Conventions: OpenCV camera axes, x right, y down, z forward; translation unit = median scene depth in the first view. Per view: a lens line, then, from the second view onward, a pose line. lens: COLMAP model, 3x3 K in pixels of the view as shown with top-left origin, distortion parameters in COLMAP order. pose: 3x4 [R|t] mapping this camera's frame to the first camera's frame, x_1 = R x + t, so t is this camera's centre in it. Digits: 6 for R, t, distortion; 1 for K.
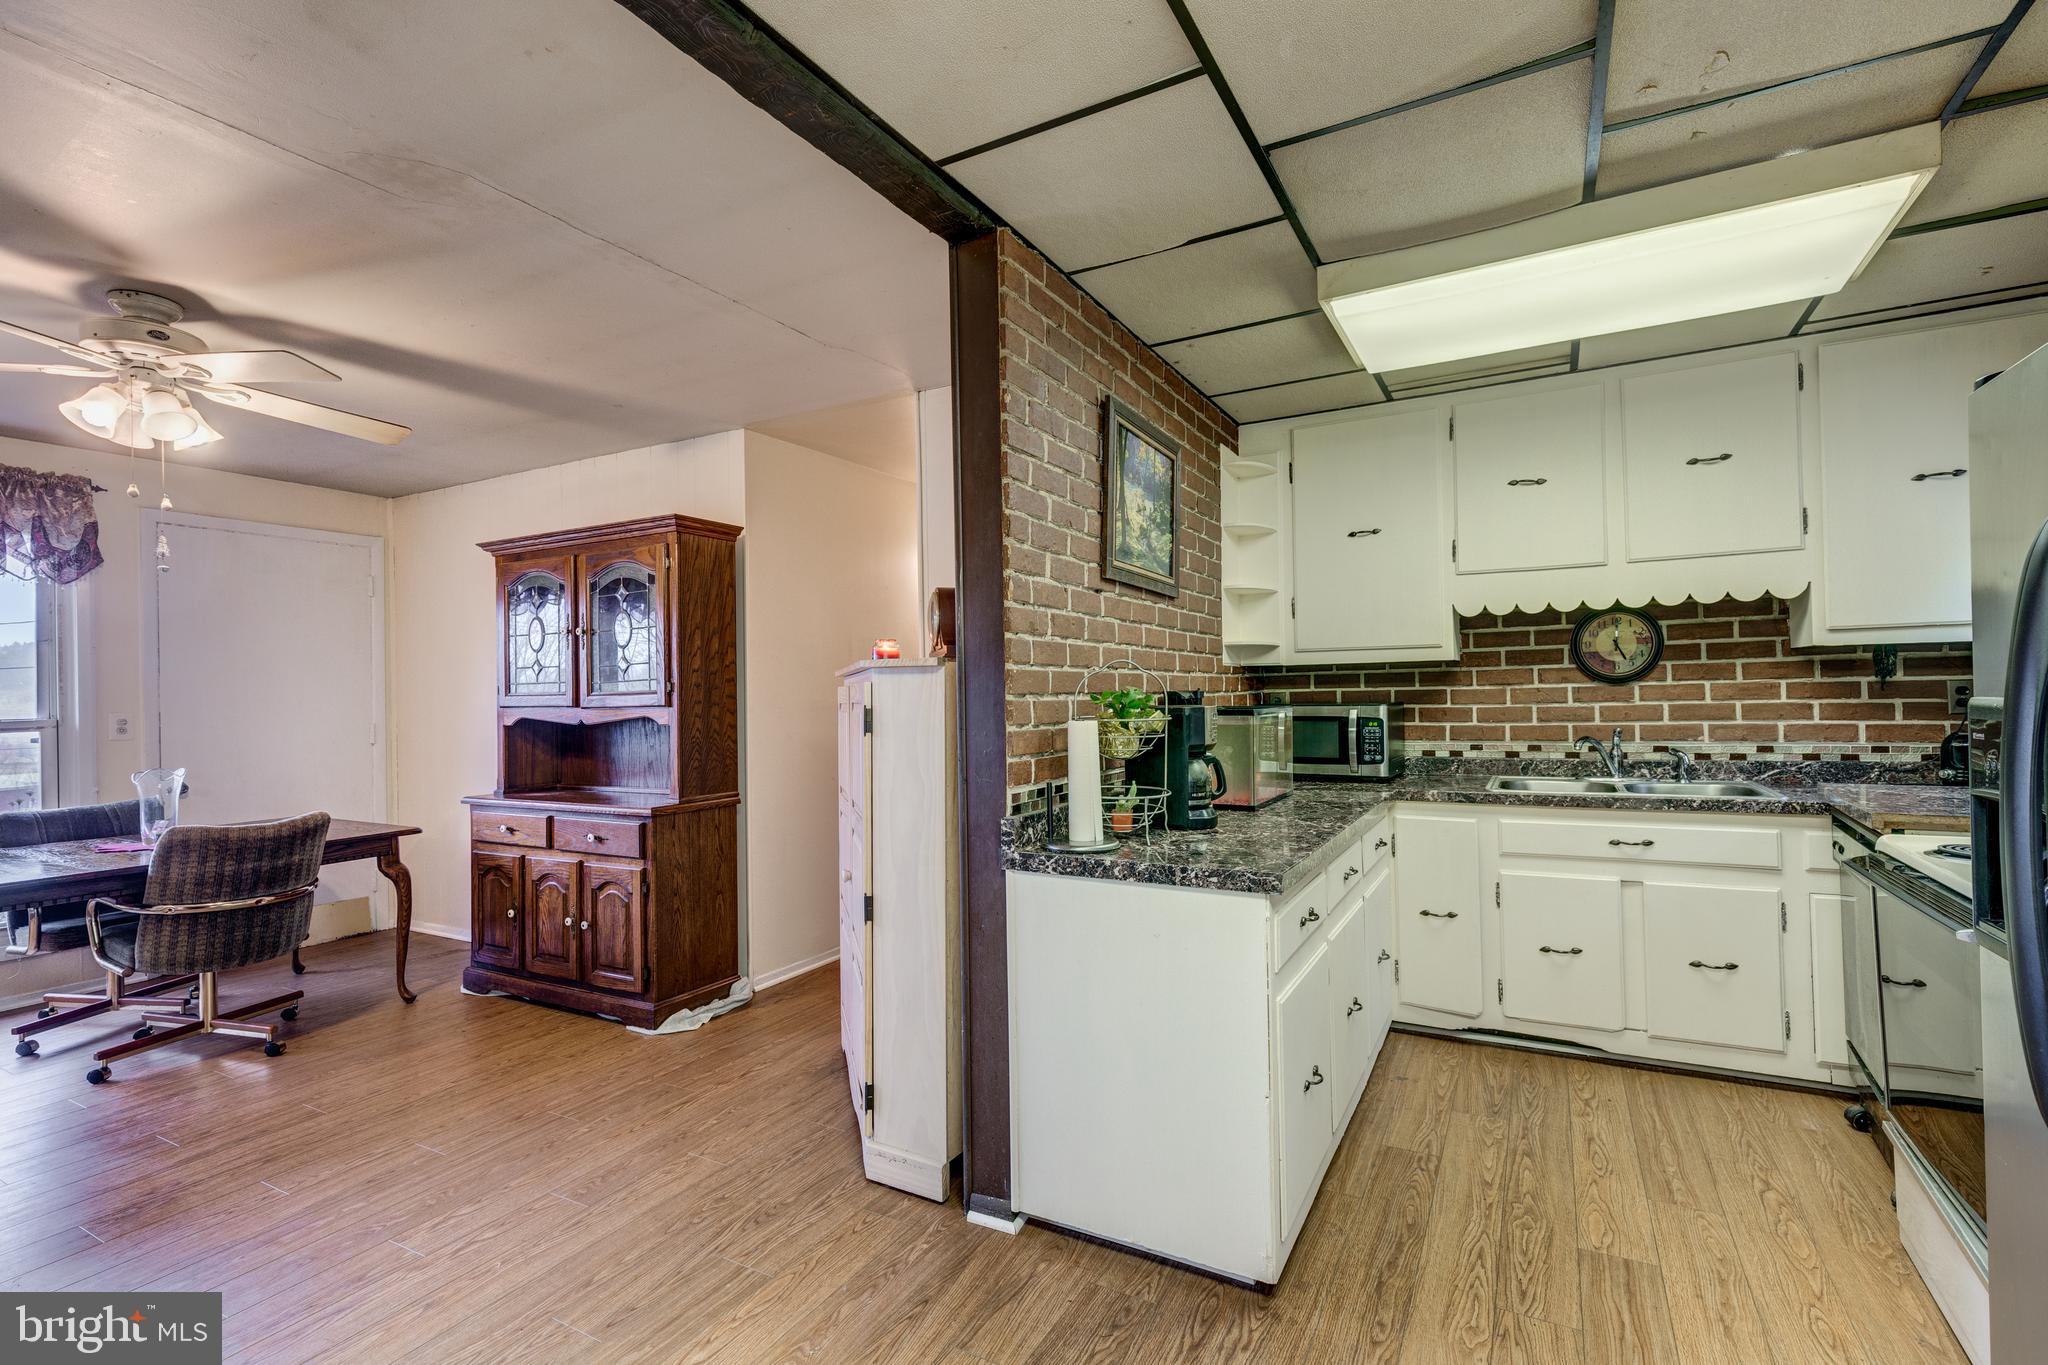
lens RADIAL K [[942.2, 0, 1019.8], [0, 942.2, 685.0], [0, 0, 1]] dist [0.002825, -0.000624]
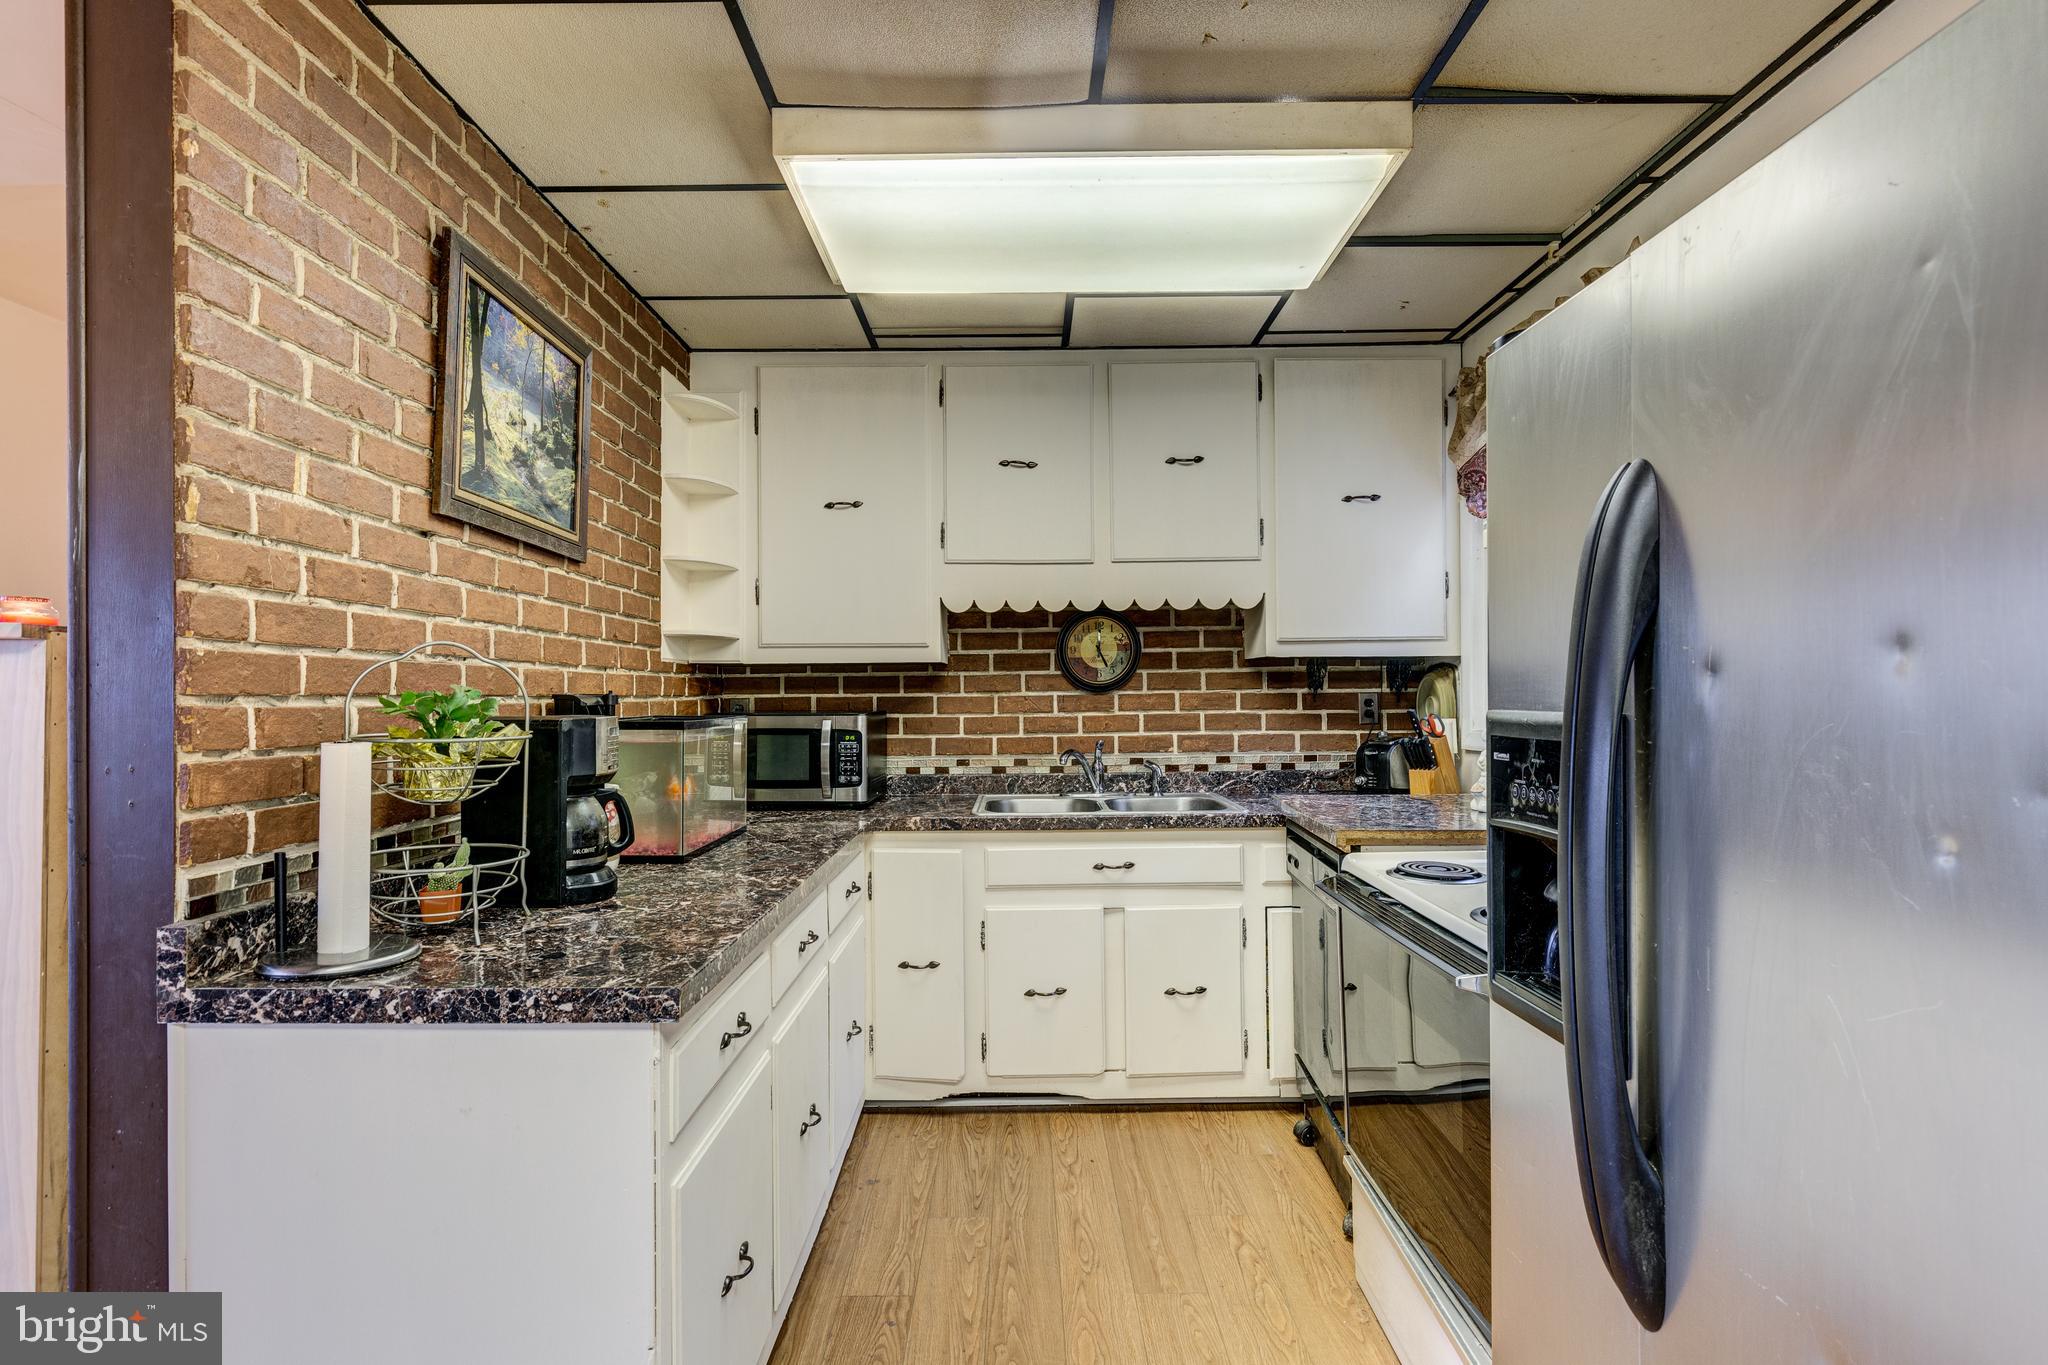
lens RADIAL K [[1011.1, 0, 1029.3], [0, 1011.1, 690.8], [0, 0, 1]] dist [0.003669, 0.000322]
pose [[0.869832, 0.013730, 0.493157, 0.090351], [-0.013812, 0.999899, -0.003477, 0.001822], [-0.493155, -0.003787, 0.869933, 0.186987]]
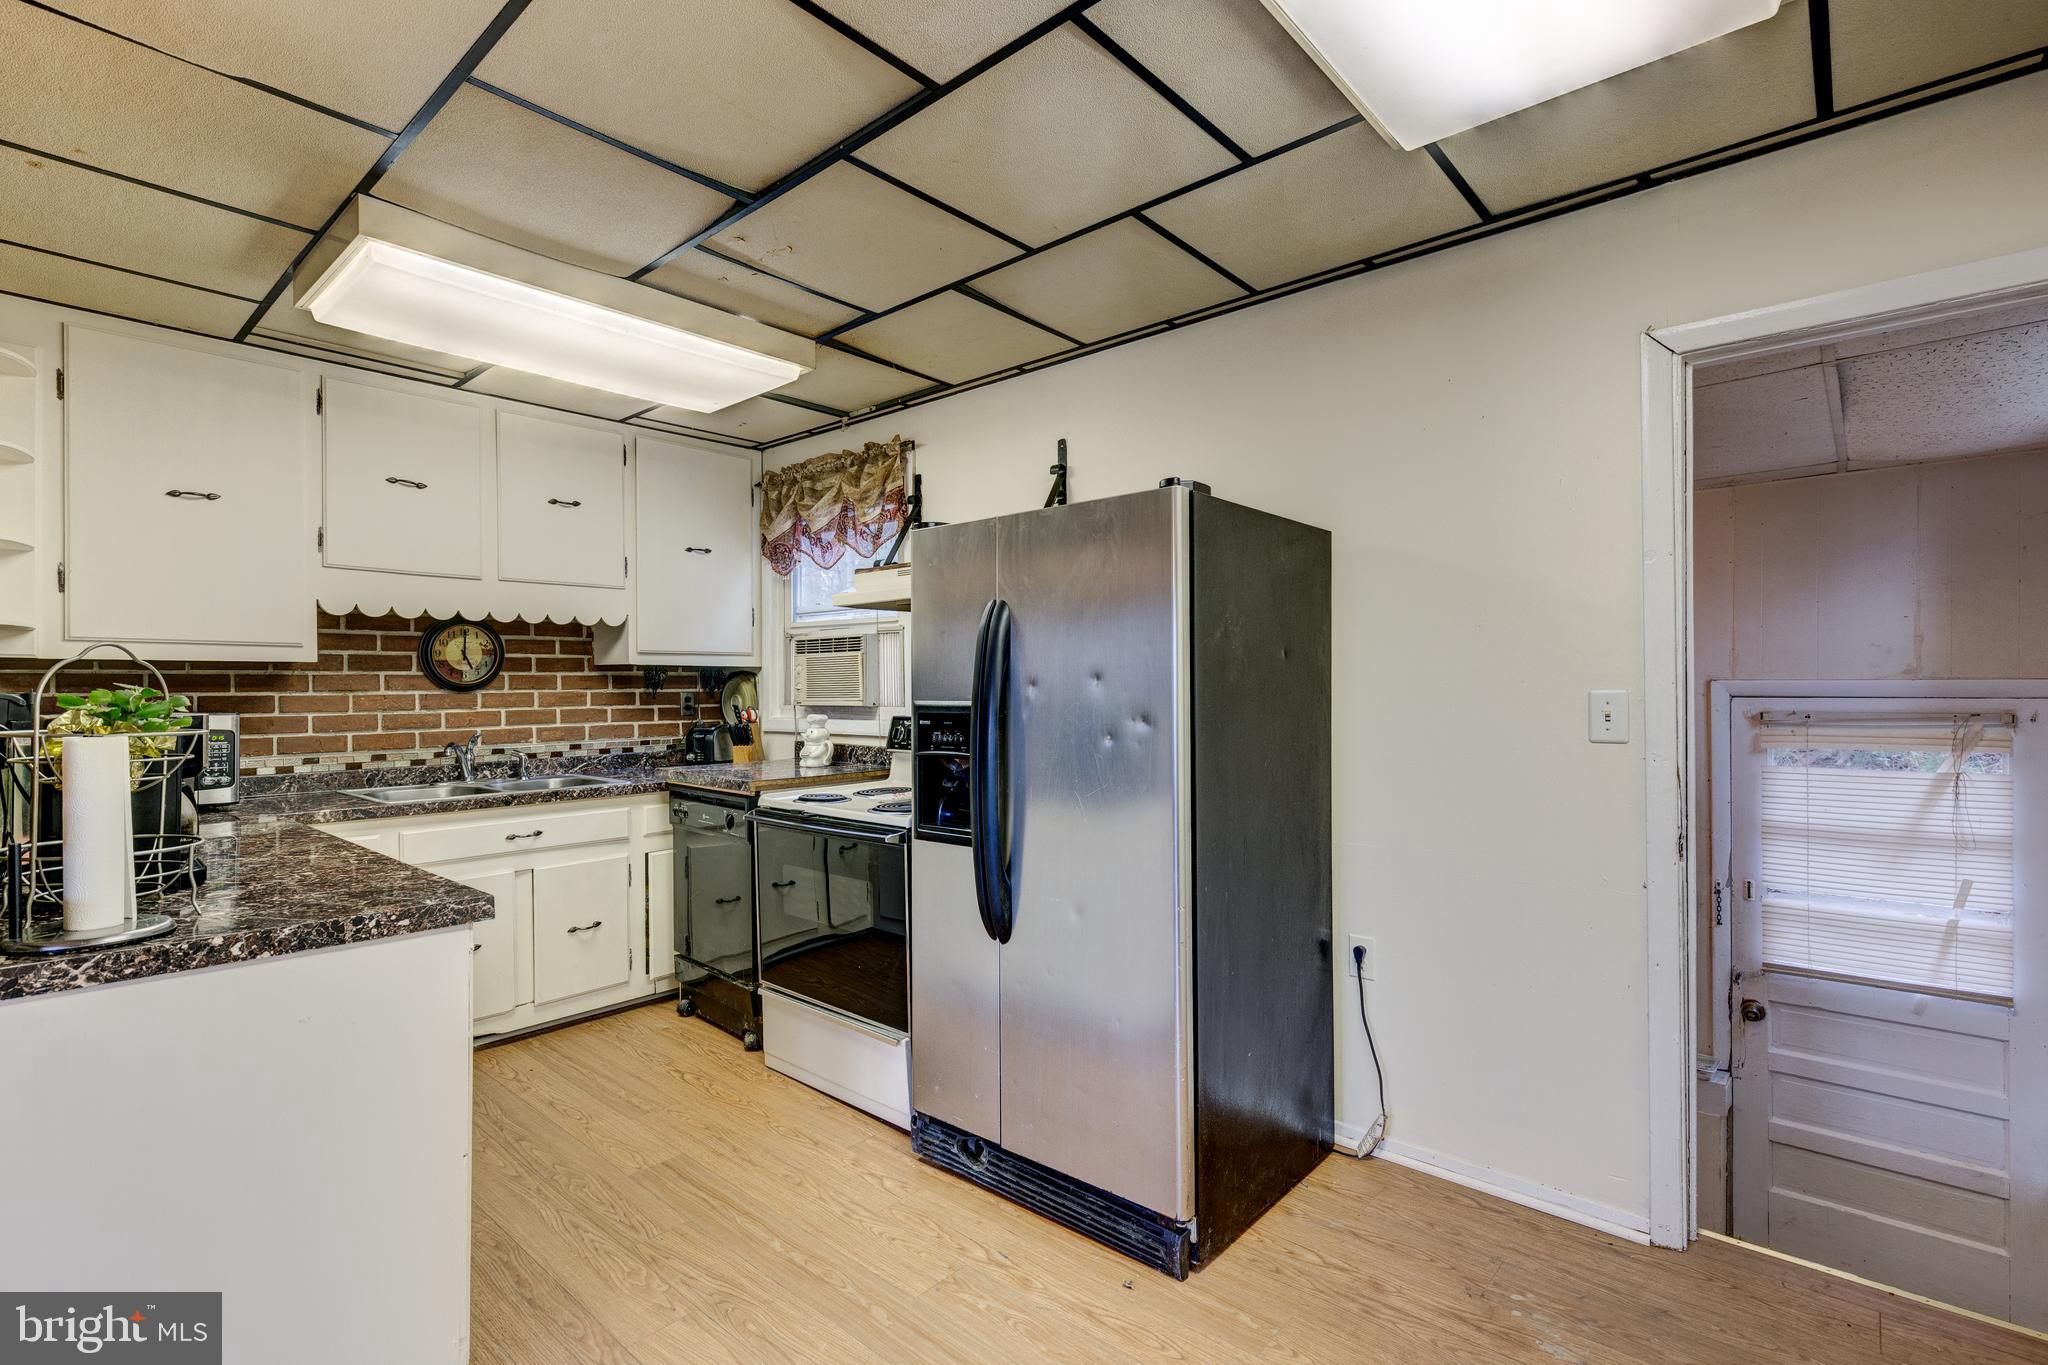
lens RADIAL K [[943.4, 0, 1020.5], [0, 943.4, 687.5], [0, 0, 1]] dist [0.002674, -0.000479]
pose [[0.215530, 0.018203, 0.976328, -0.308763], [-0.008694, 0.999822, -0.016722, 0.007492], [-0.976459, -0.004884, 0.215650, 0.192749]]
